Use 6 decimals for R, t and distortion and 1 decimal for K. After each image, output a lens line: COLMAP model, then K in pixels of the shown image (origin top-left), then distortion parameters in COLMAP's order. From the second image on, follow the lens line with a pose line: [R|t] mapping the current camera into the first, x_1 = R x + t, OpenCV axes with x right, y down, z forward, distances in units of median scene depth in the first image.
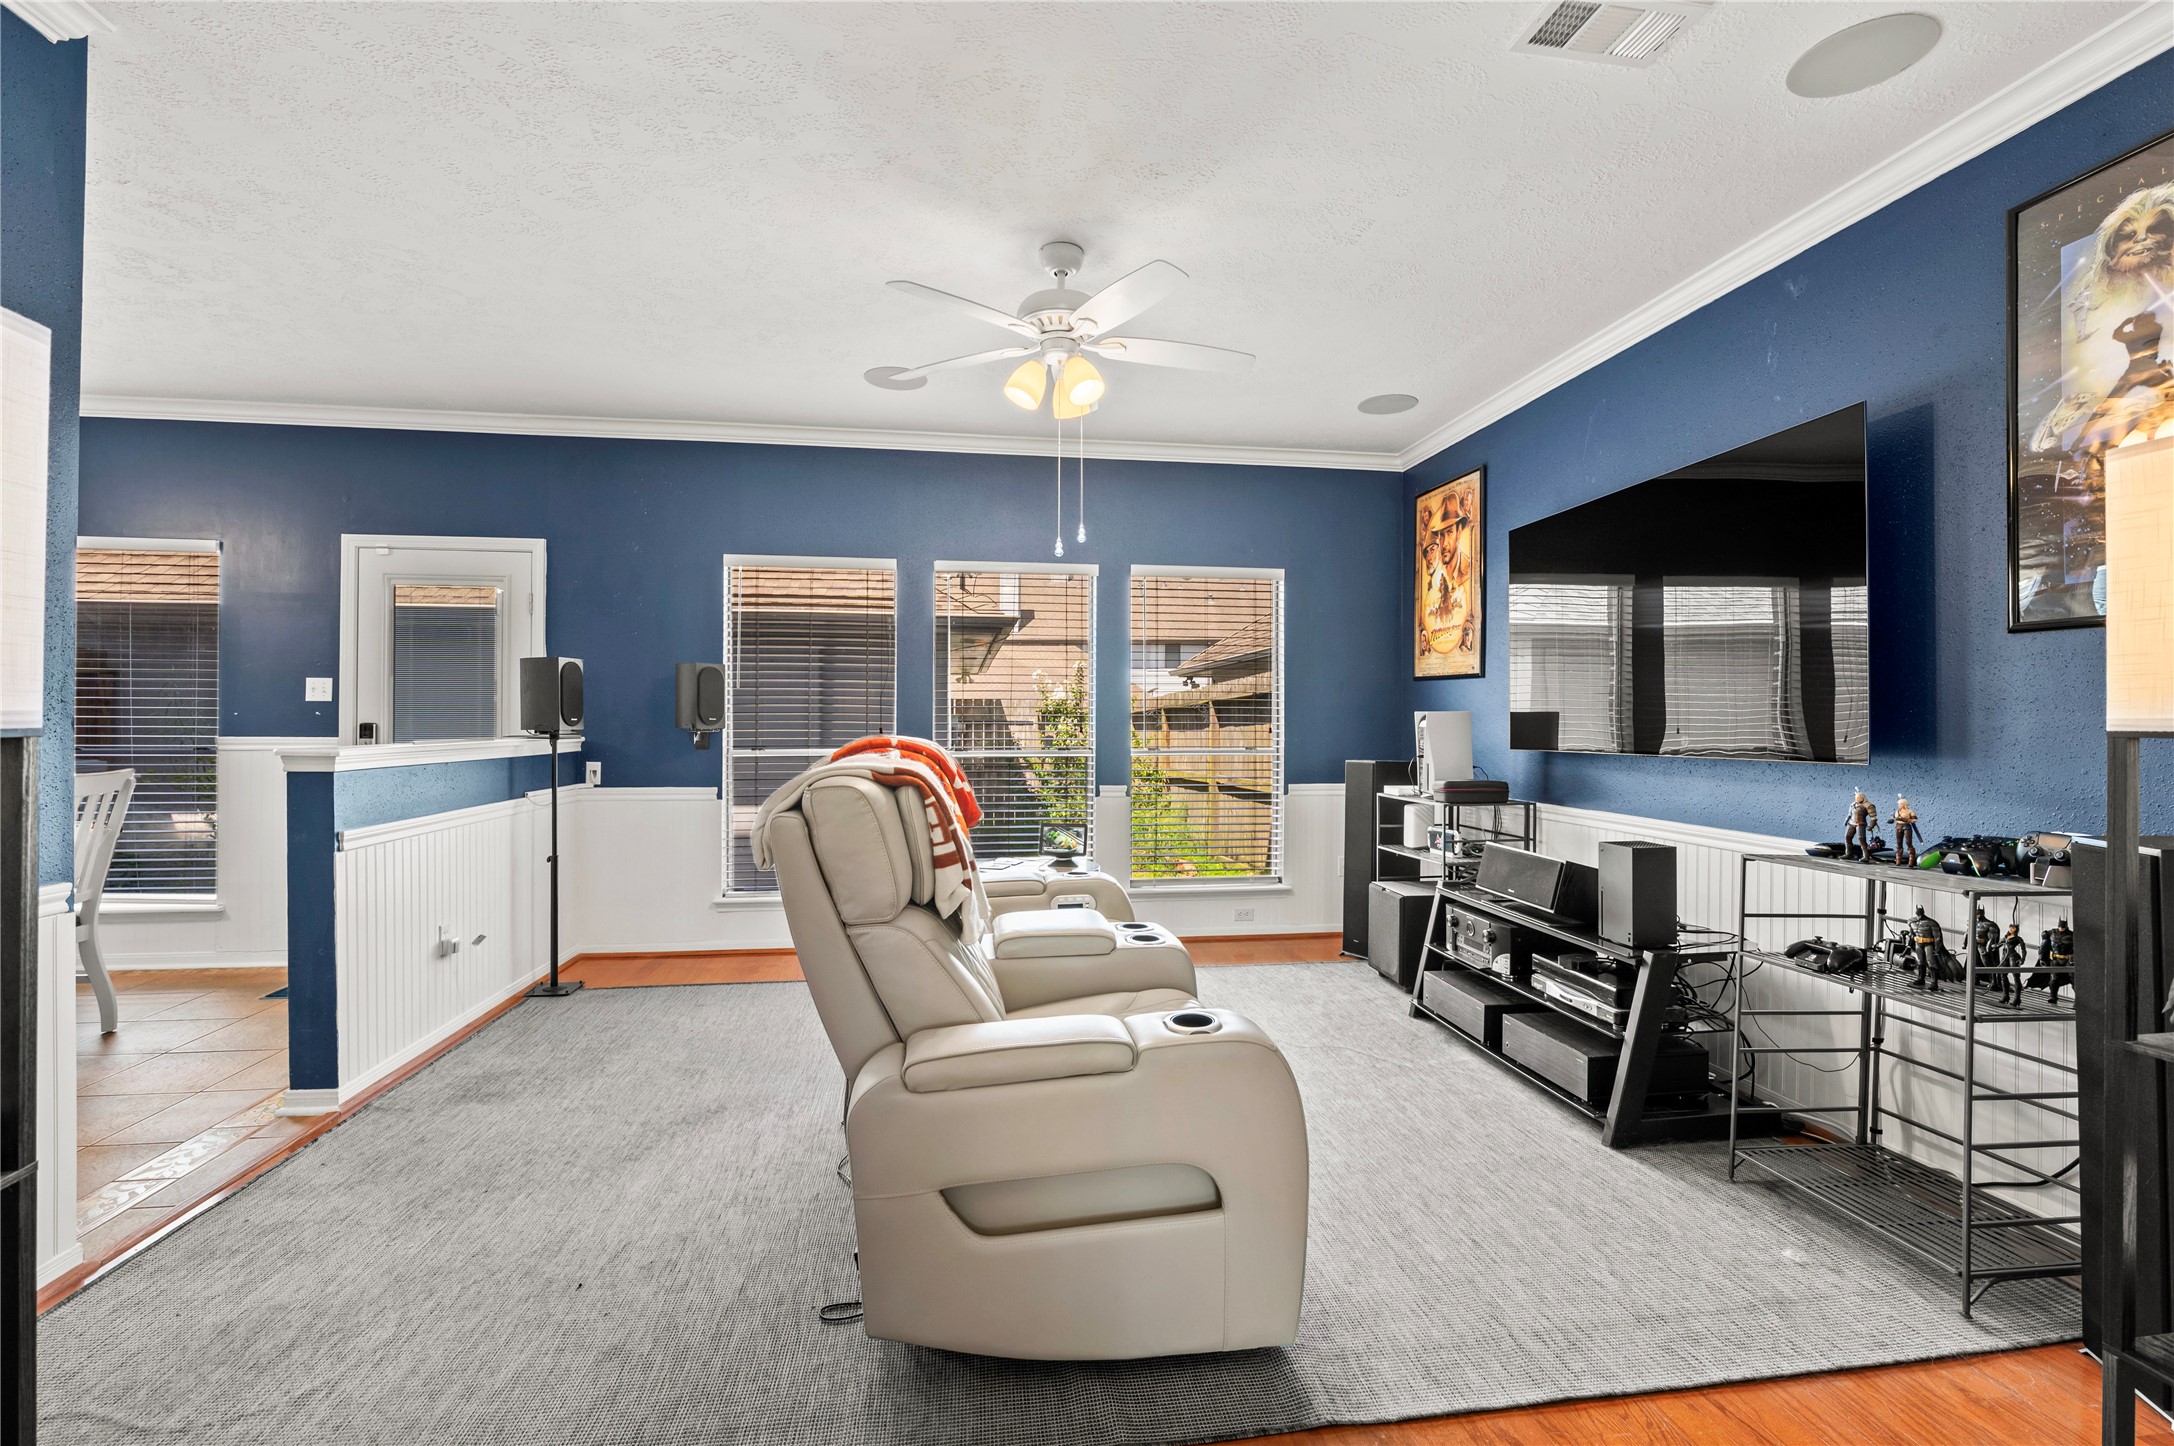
lens RADIAL K [[968.9, 0, 1081.1], [0, 968.9, 721.6], [0, 0, 1]] dist [-0.002582, -0.000337]
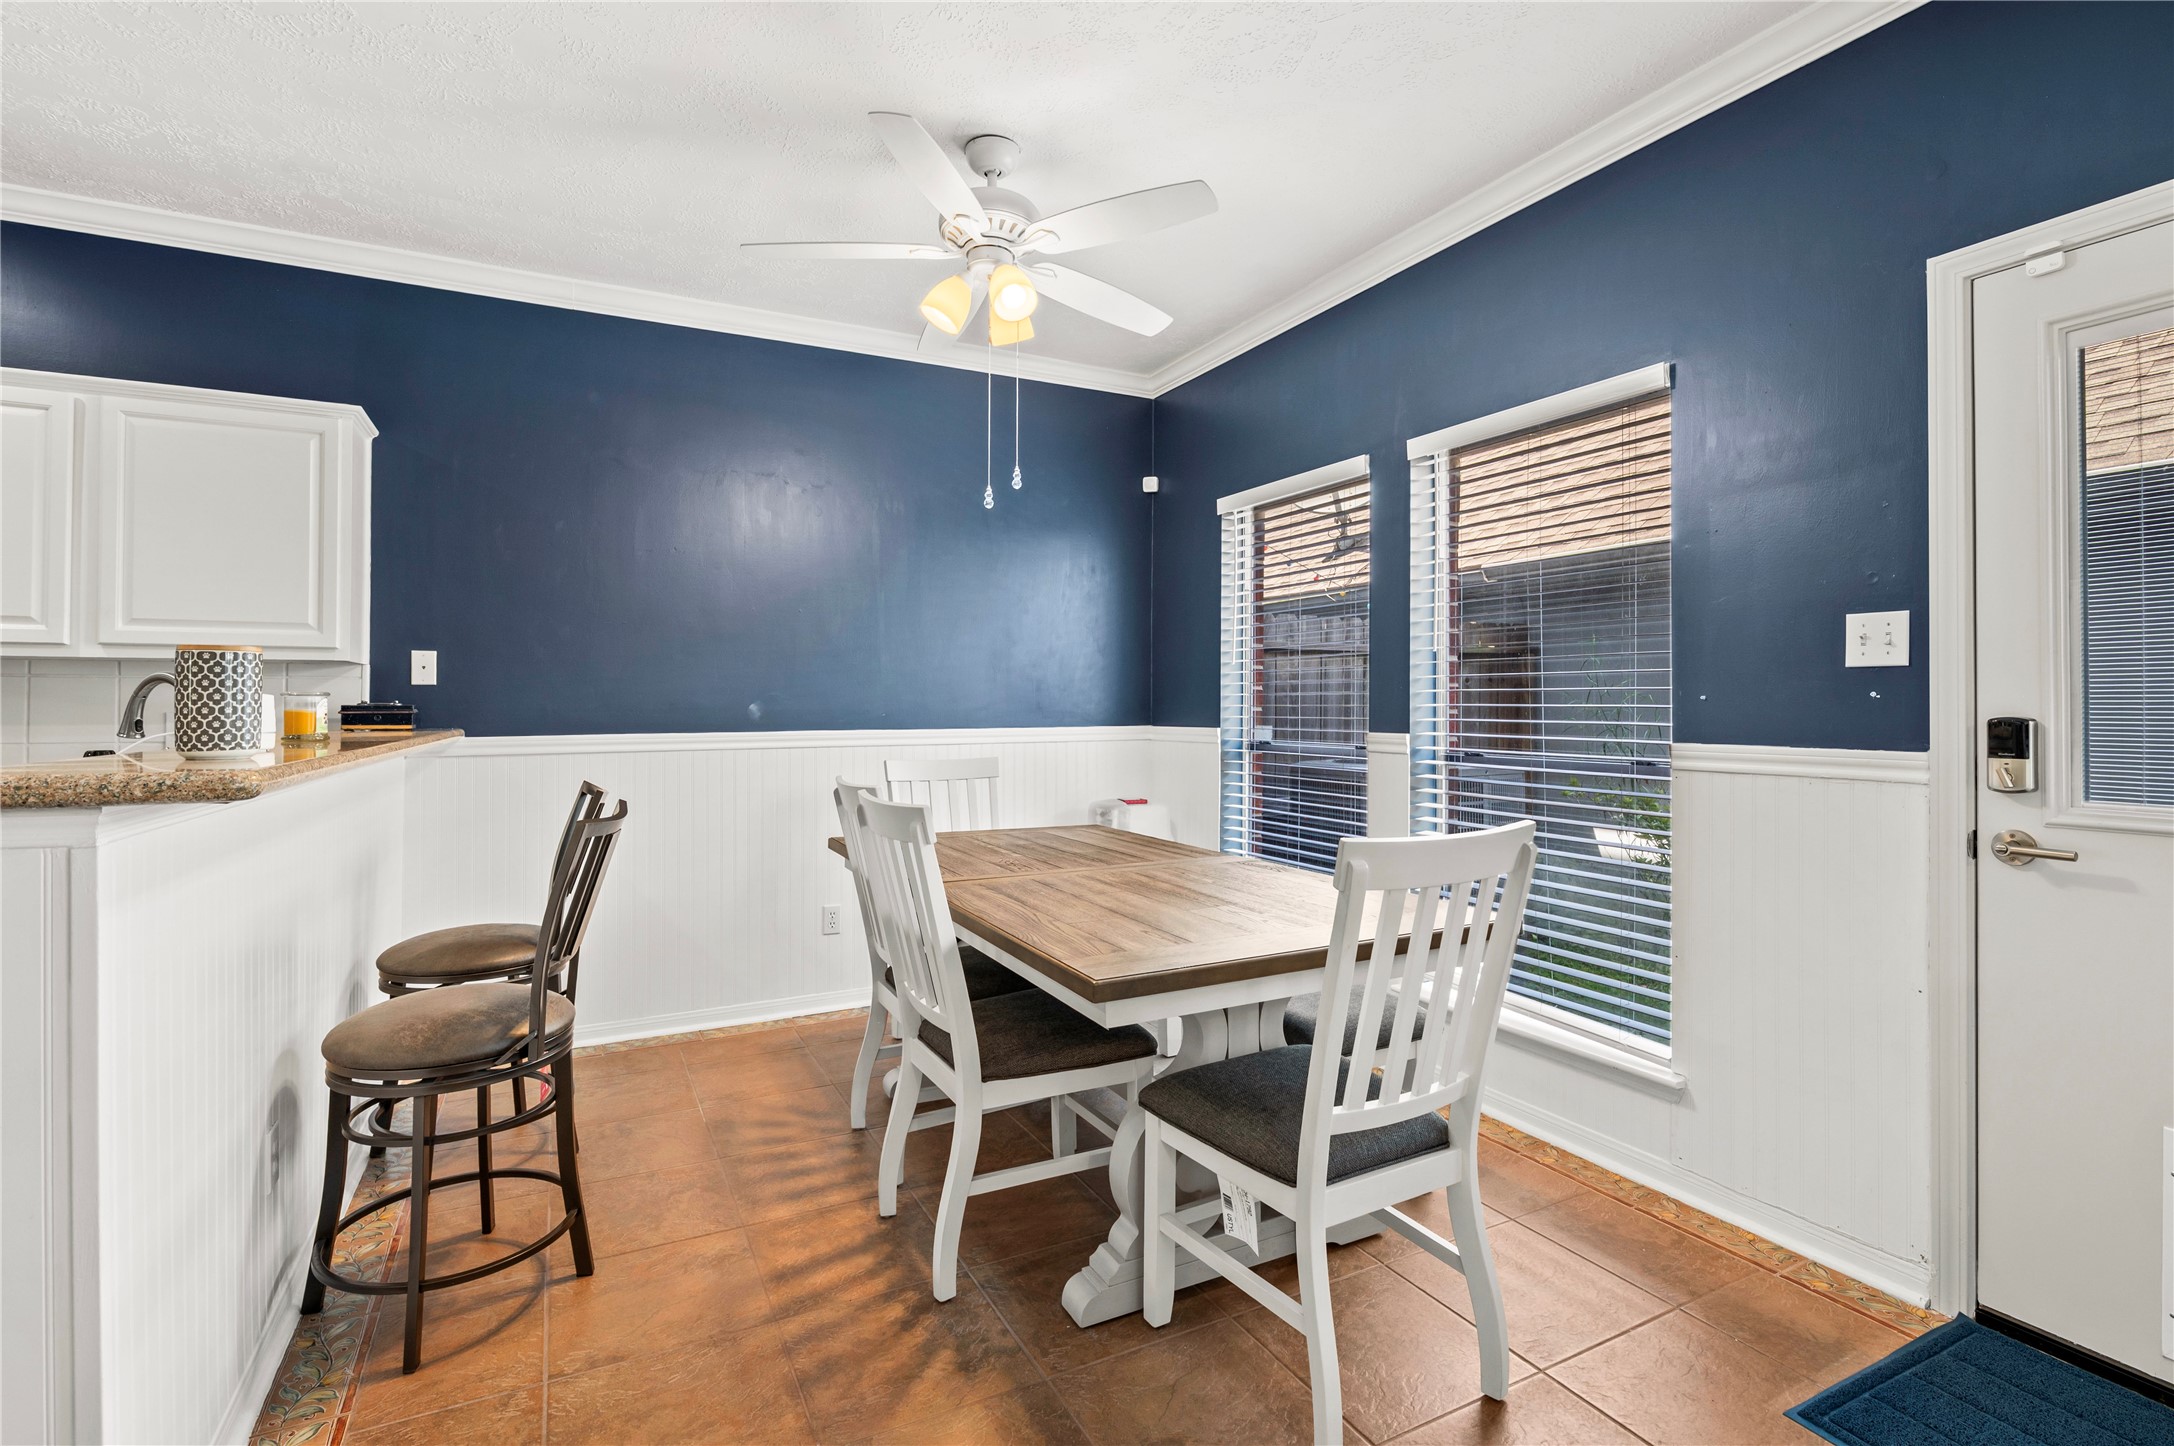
lens RADIAL K [[1016.9, 0, 1085.9], [0, 1016.9, 694.4], [0, 0, 1]] dist [-0.015037, -0.000601]
pose [[0.346962, -0.013212, -0.937786, -0.490606], [0.002682, 0.999911, -0.013095, -0.003763], [0.937875, 0.002029, 0.346966, 0.515158]]
